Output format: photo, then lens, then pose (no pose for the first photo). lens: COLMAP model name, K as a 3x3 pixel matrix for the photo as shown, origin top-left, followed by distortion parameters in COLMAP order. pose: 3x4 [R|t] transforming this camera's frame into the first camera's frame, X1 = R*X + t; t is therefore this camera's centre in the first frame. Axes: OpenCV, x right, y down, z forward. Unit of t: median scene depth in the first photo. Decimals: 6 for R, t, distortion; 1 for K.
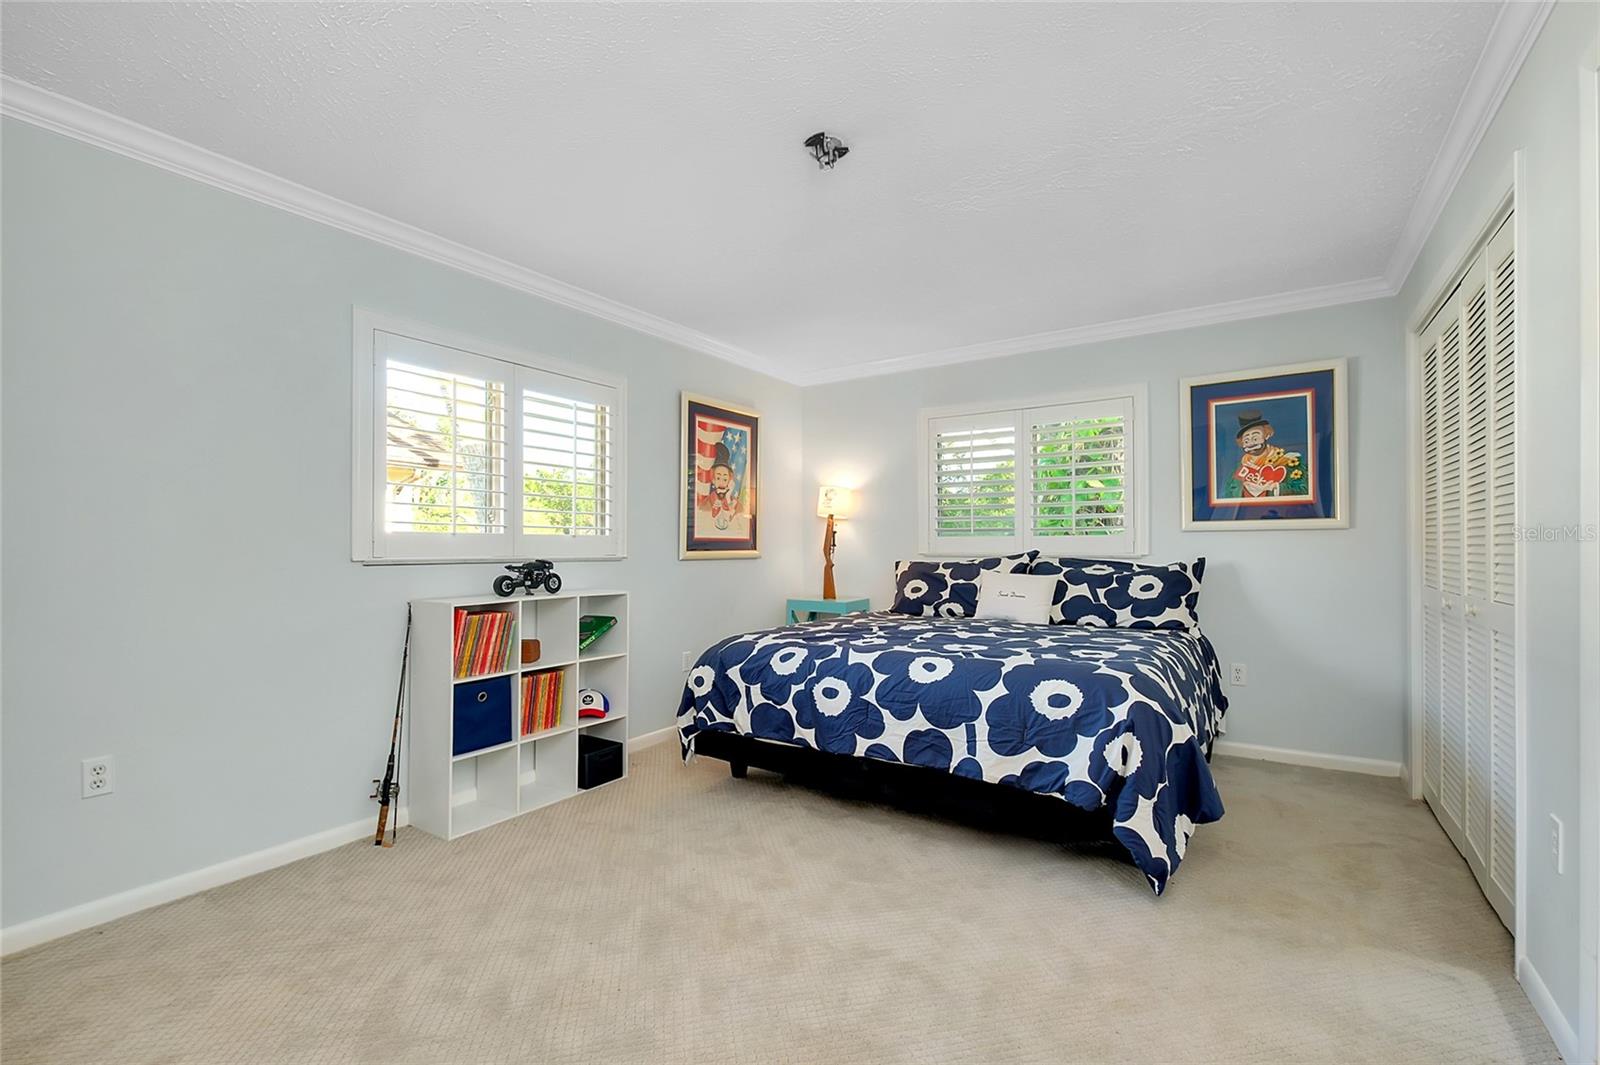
lens RADIAL K [[708.9, 0, 788.7], [0, 708.9, 536.3], [0, 0, 1]] dist [-0.003030, -0.000281]
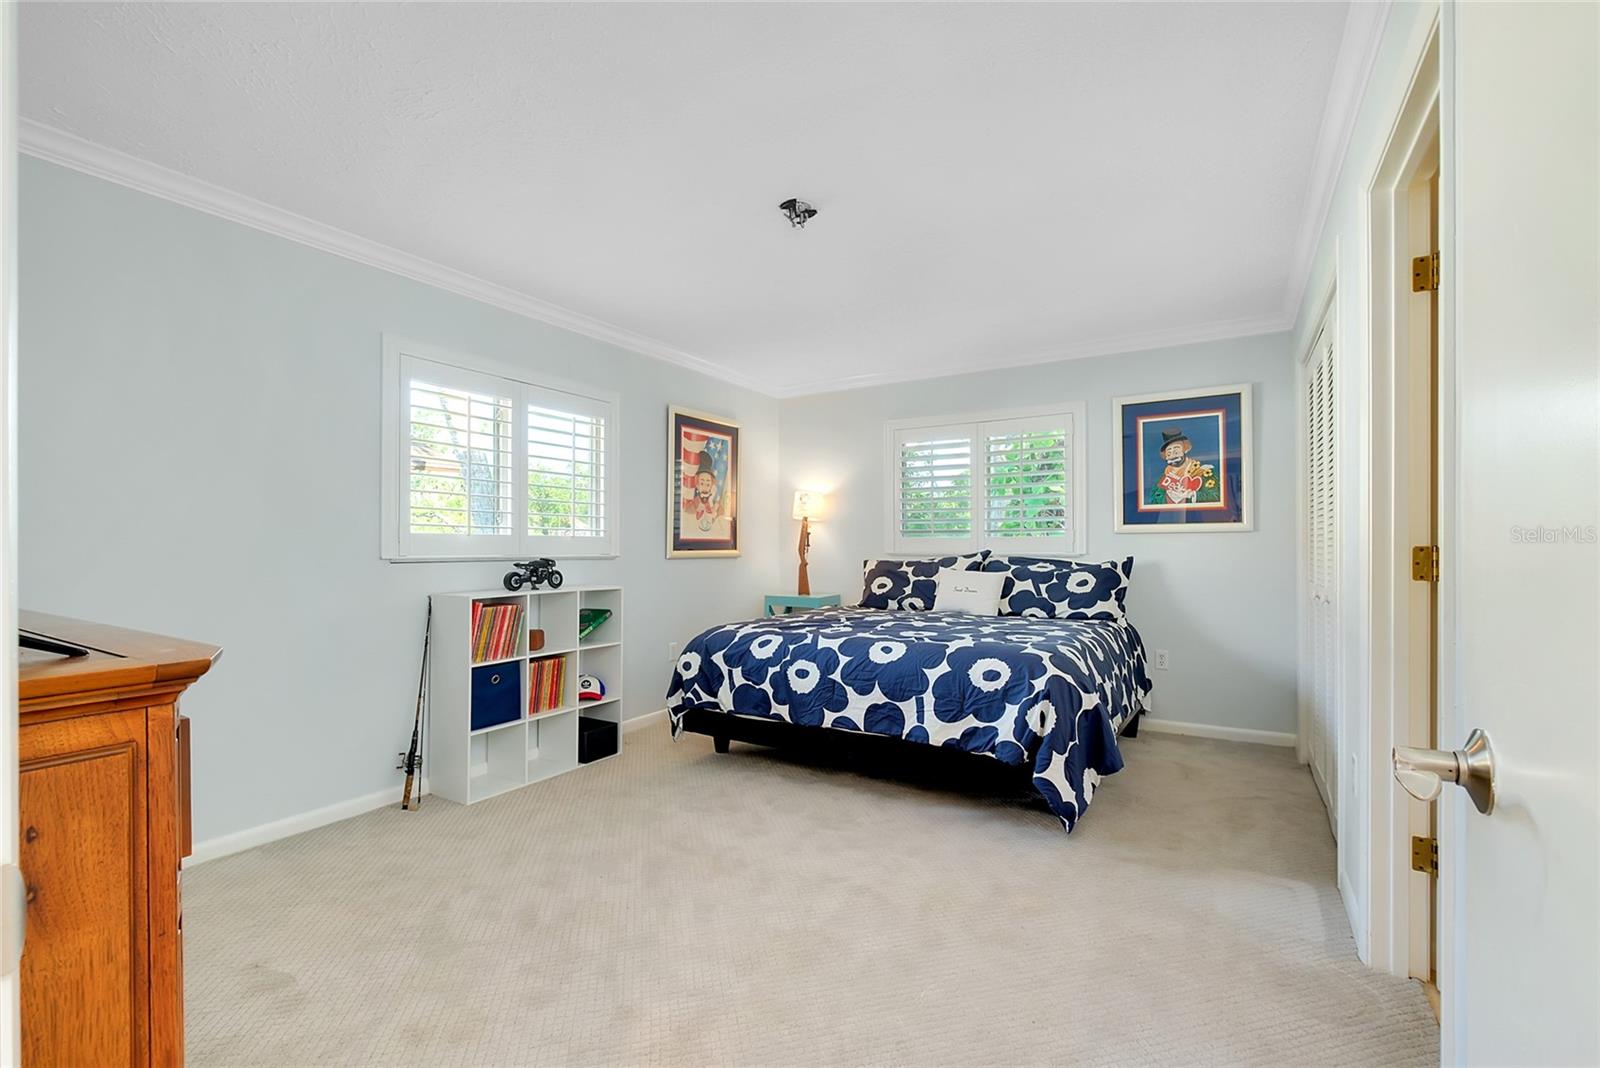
lens RADIAL K [[706.4, 0, 794.9], [0, 706.4, 533.6], [0, 0, 1]] dist [0.000951, 0.000319]
pose [[0.999212, 0.001244, 0.039668, 0.000772], [-0.001125, 0.999995, -0.003007, -0.003396], [-0.039672, 0.002960, 0.999208, -0.128388]]
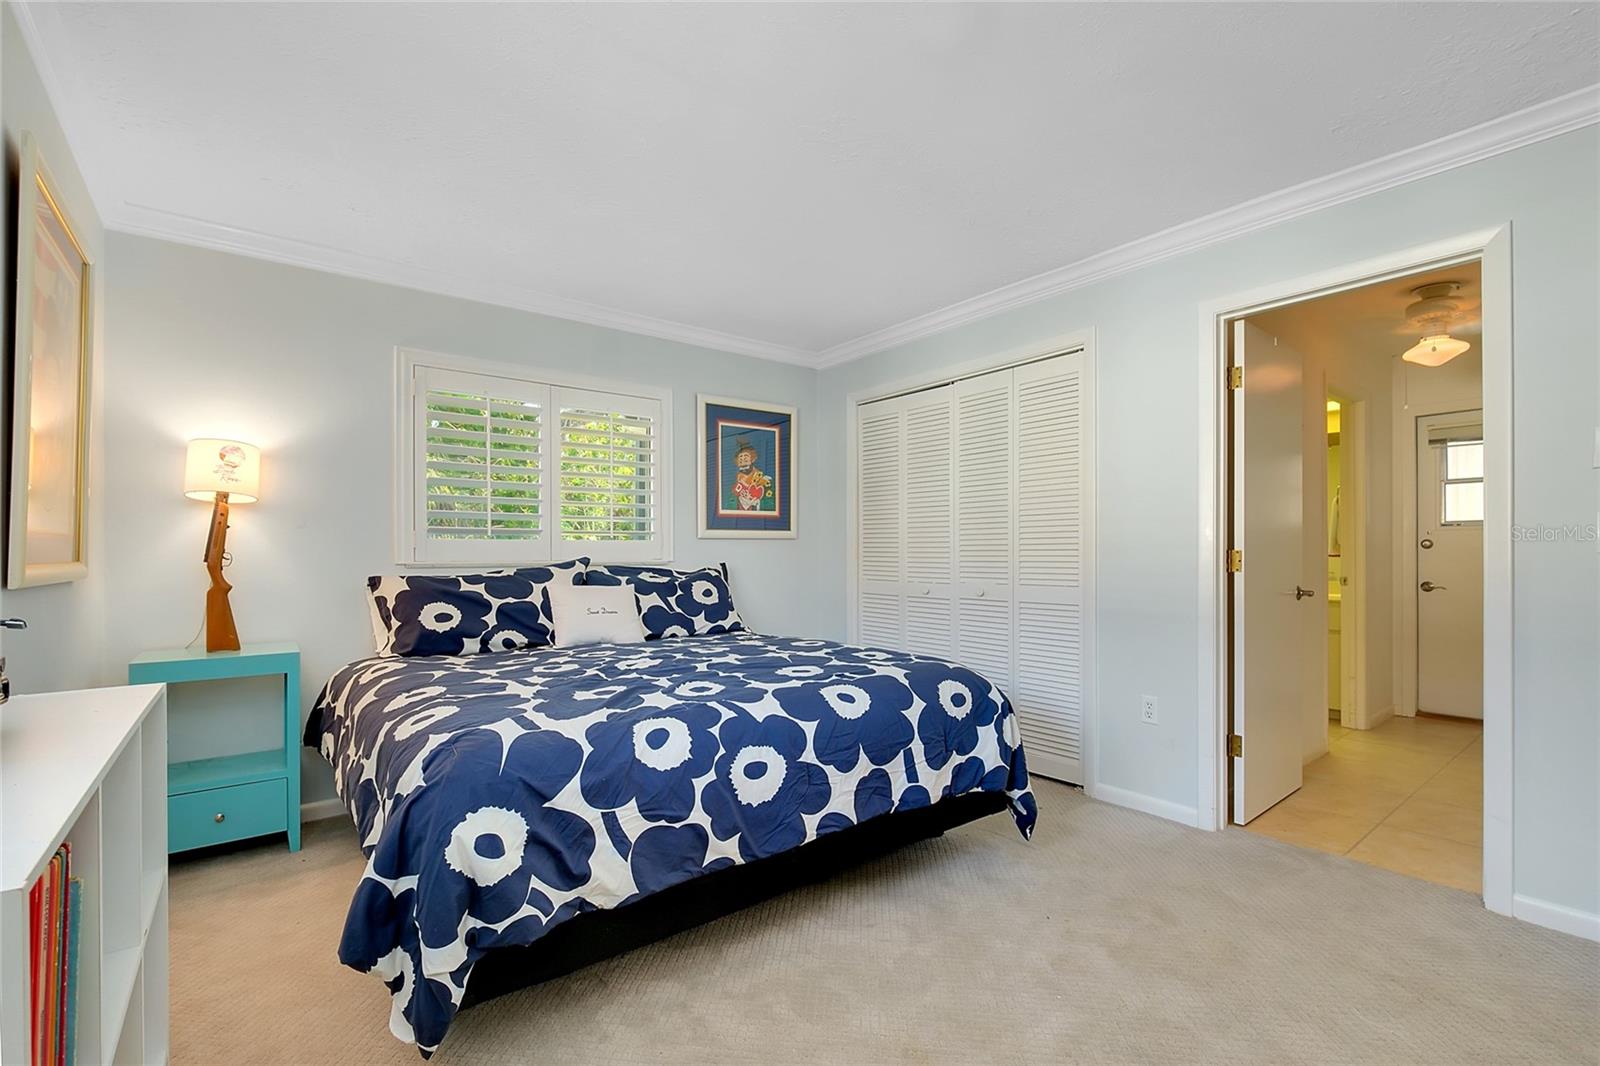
lens RADIAL K [[702.4, 0, 798.4], [0, 702.4, 551.4], [0, 0, 1]] dist [0.000725, 0.000099]
pose [[0.308460, 0.002058, 0.951235, -0.475035], [-0.011778, 0.999929, 0.001656, 0.010549], [-0.951164, -0.011715, 0.308463, 0.641946]]
